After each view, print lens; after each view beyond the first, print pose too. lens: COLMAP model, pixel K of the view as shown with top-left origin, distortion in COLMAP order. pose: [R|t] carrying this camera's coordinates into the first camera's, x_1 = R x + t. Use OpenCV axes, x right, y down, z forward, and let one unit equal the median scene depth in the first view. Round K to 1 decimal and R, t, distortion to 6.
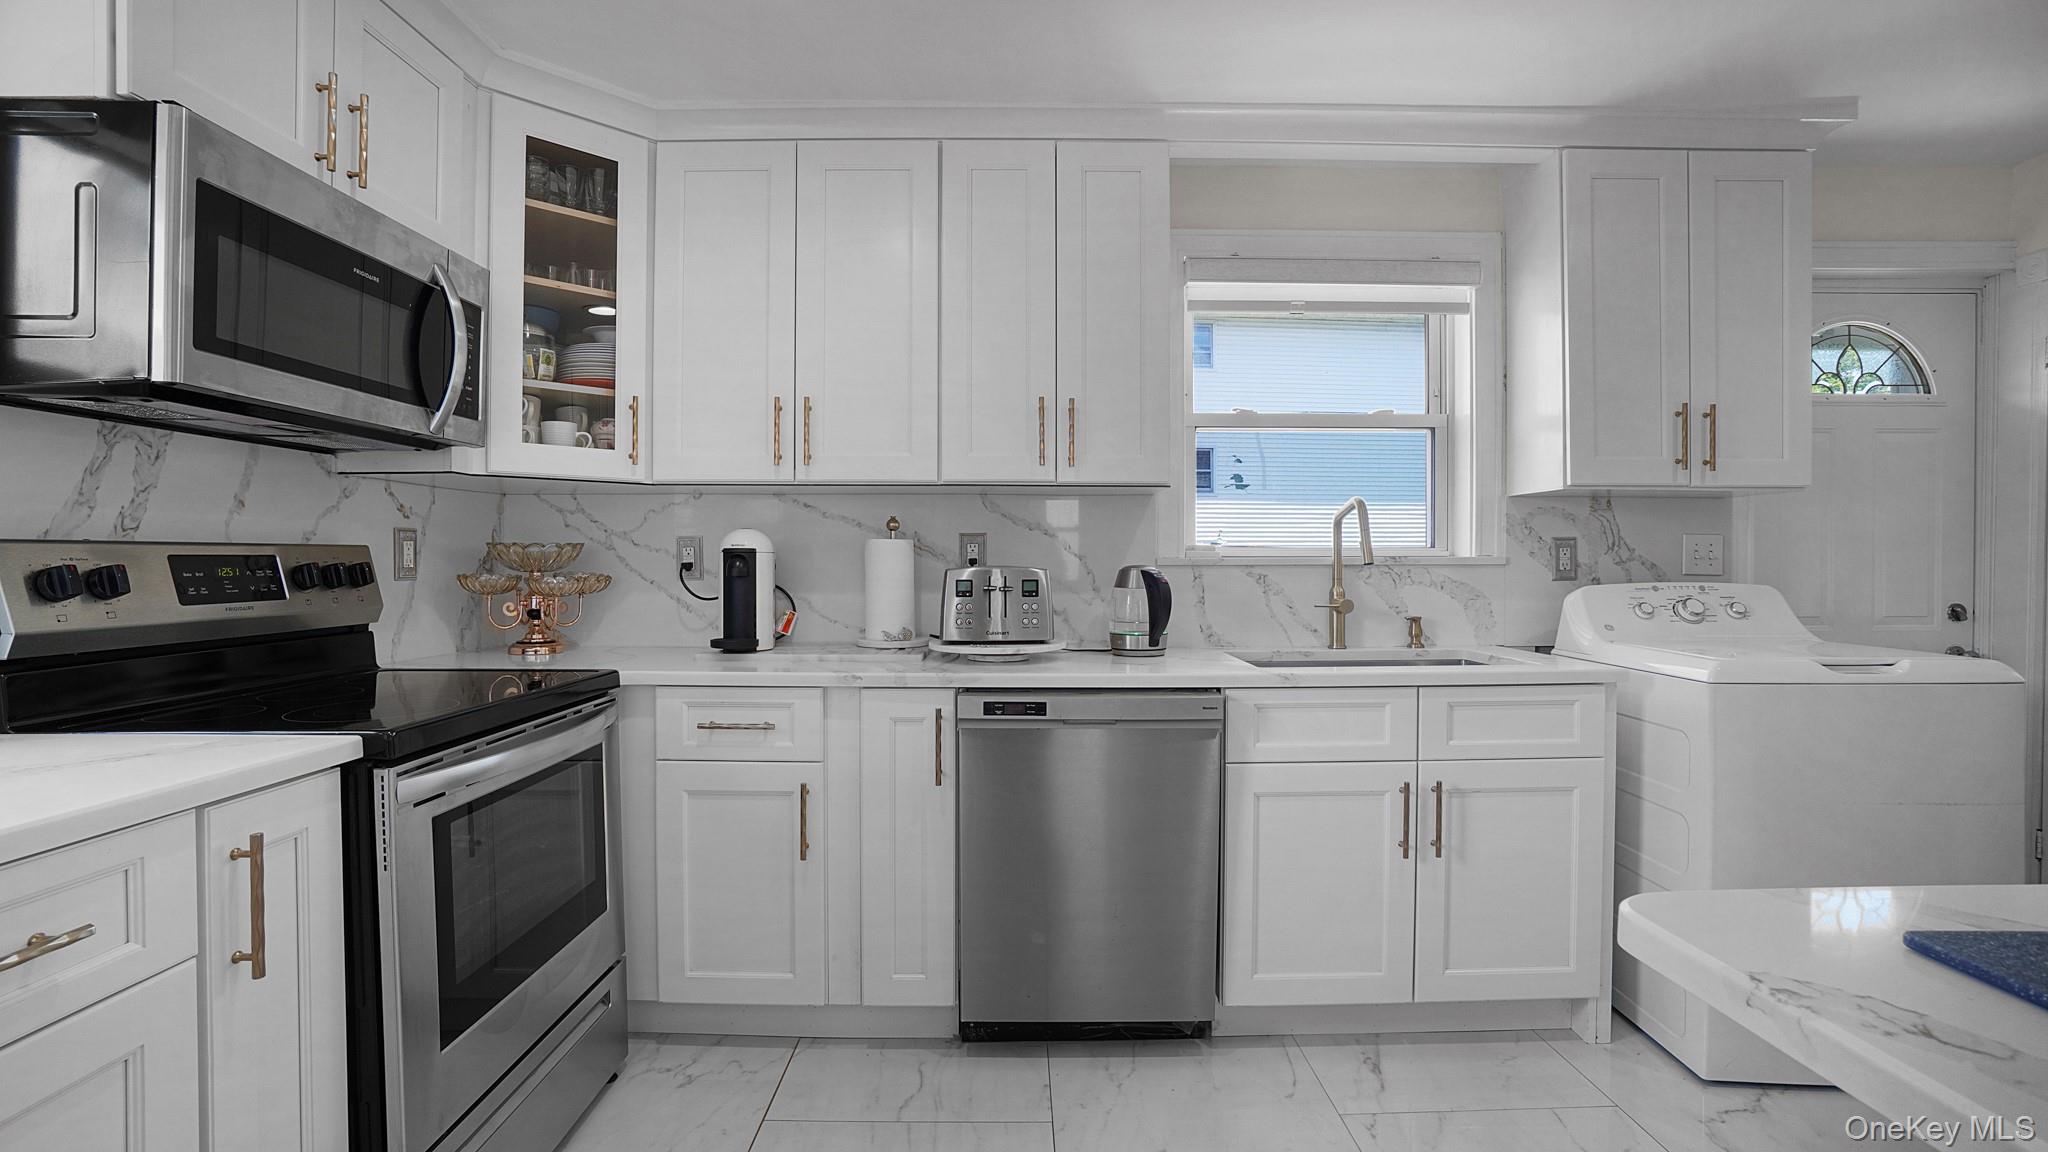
lens RADIAL K [[921.1, 0, 1024.0], [0, 921.1, 576.0], [0, 0, 1]] dist [-0.062971, 0.024611]
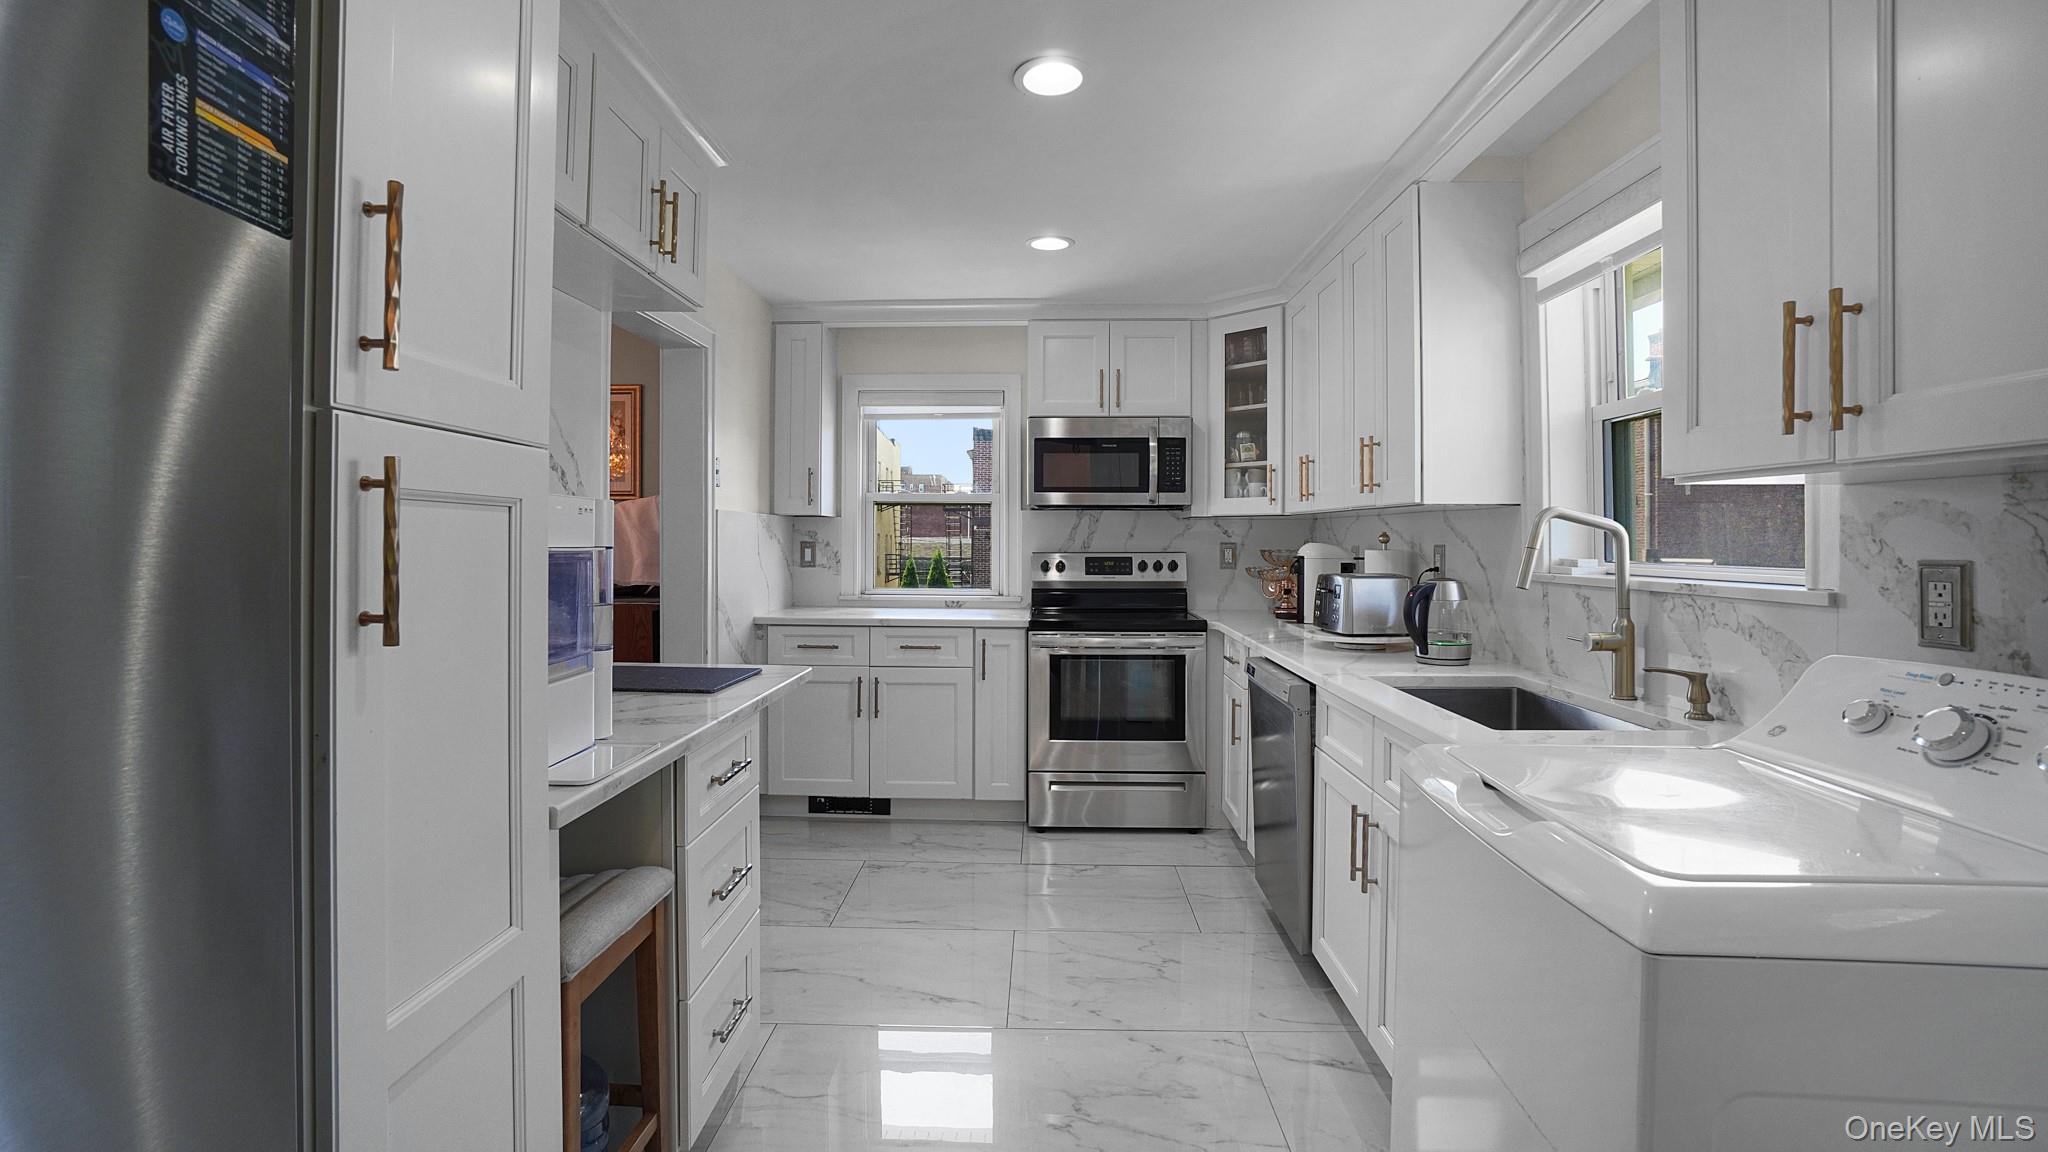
lens RADIAL K [[921.1, 0, 1024.0], [0, 921.1, 576.0], [0, 0, 1]] dist [-0.062971, 0.024611]
pose [[-0.035176, 0.041612, -0.998514, 1.241584], [-0.015881, 0.998983, 0.042191, -0.053121], [0.999255, 0.017342, -0.034479, 0.584863]]
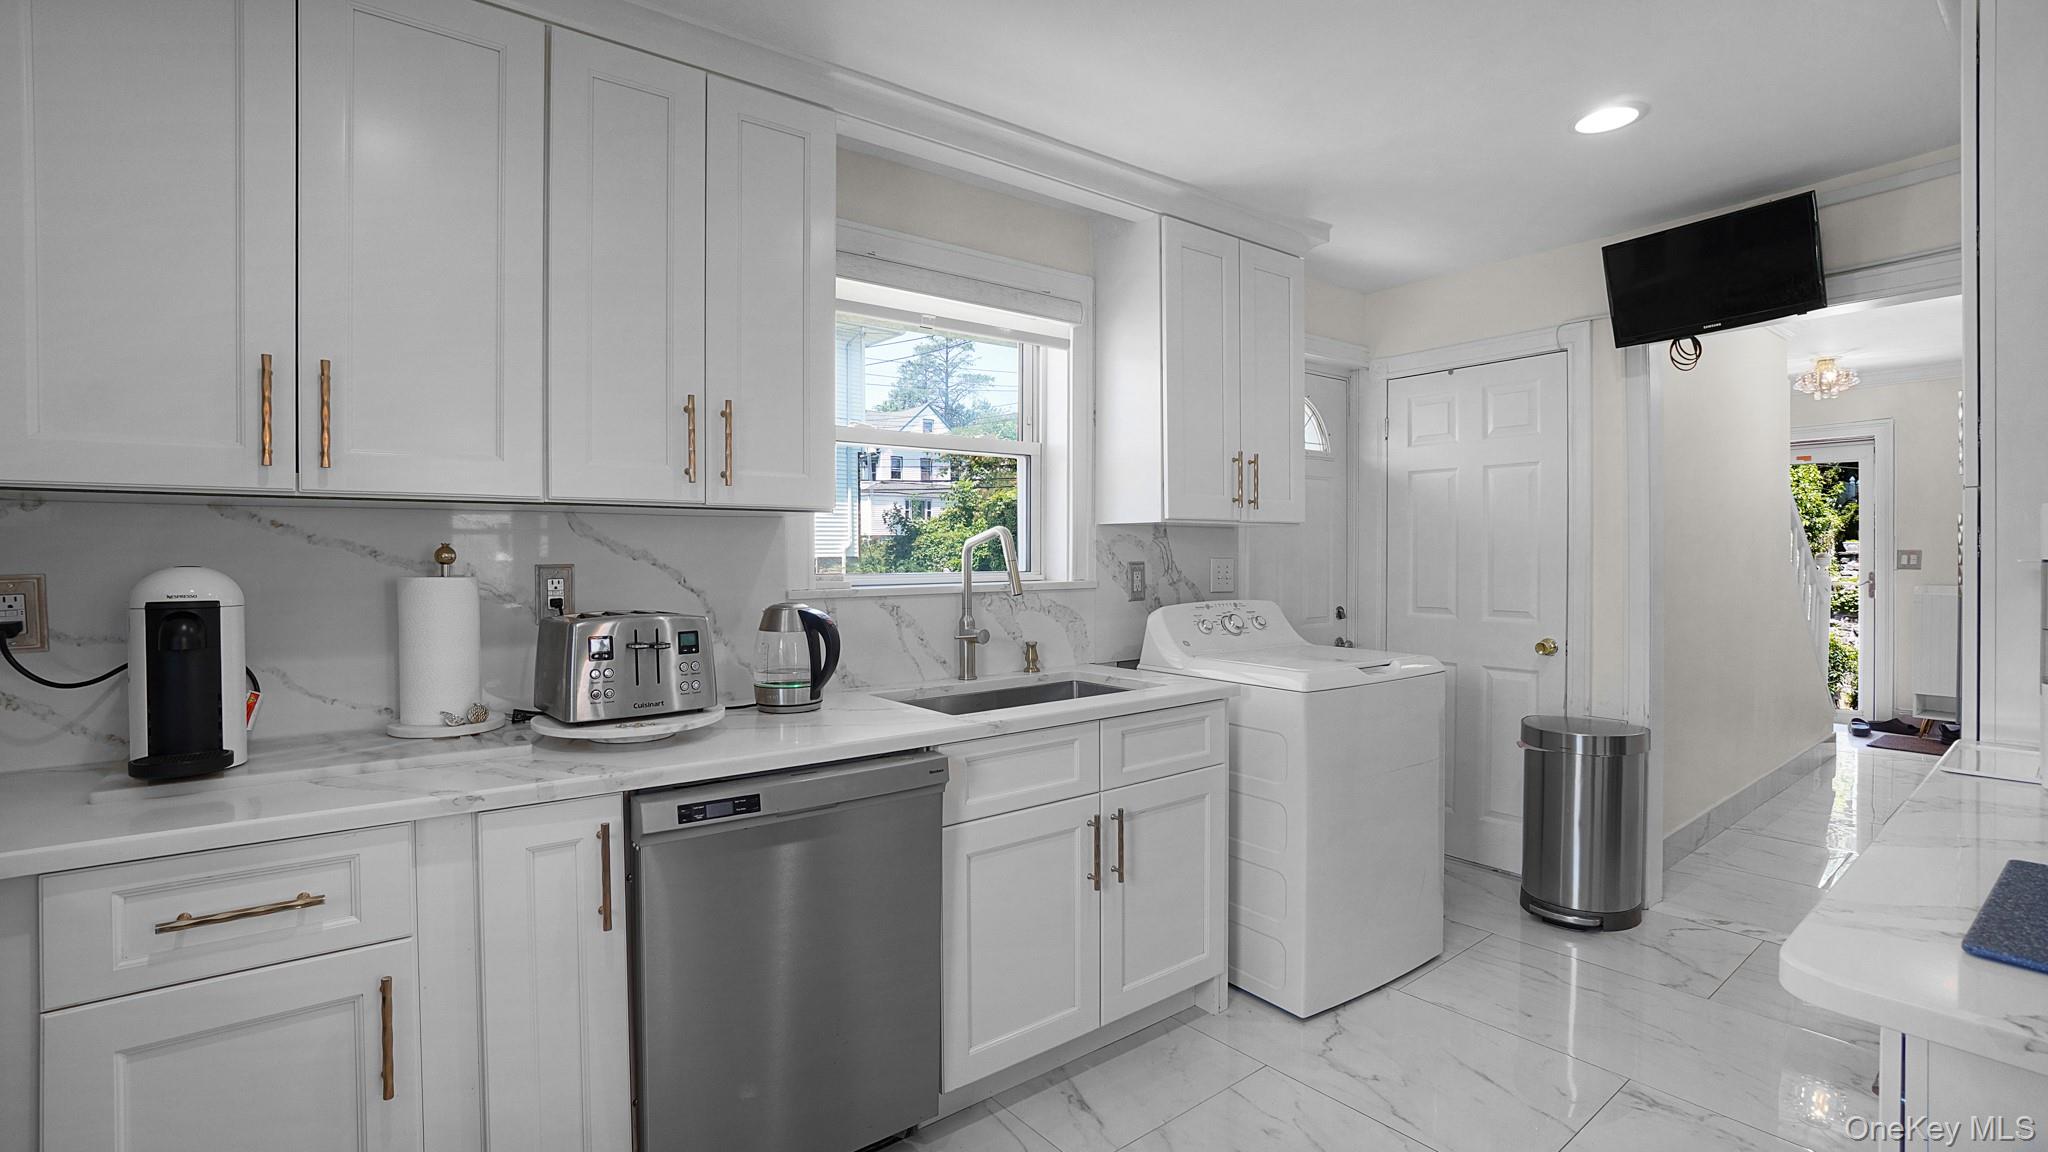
lens RADIAL K [[921.1, 0, 1024.0], [0, 921.1, 576.0], [0, 0, 1]] dist [-0.062971, 0.024611]
pose [[0.793493, -0.017720, 0.608322, -0.226506], [0.013789, 0.999843, 0.011138, -0.045403], [-0.608424, -0.000450, 0.793612, 0.210905]]
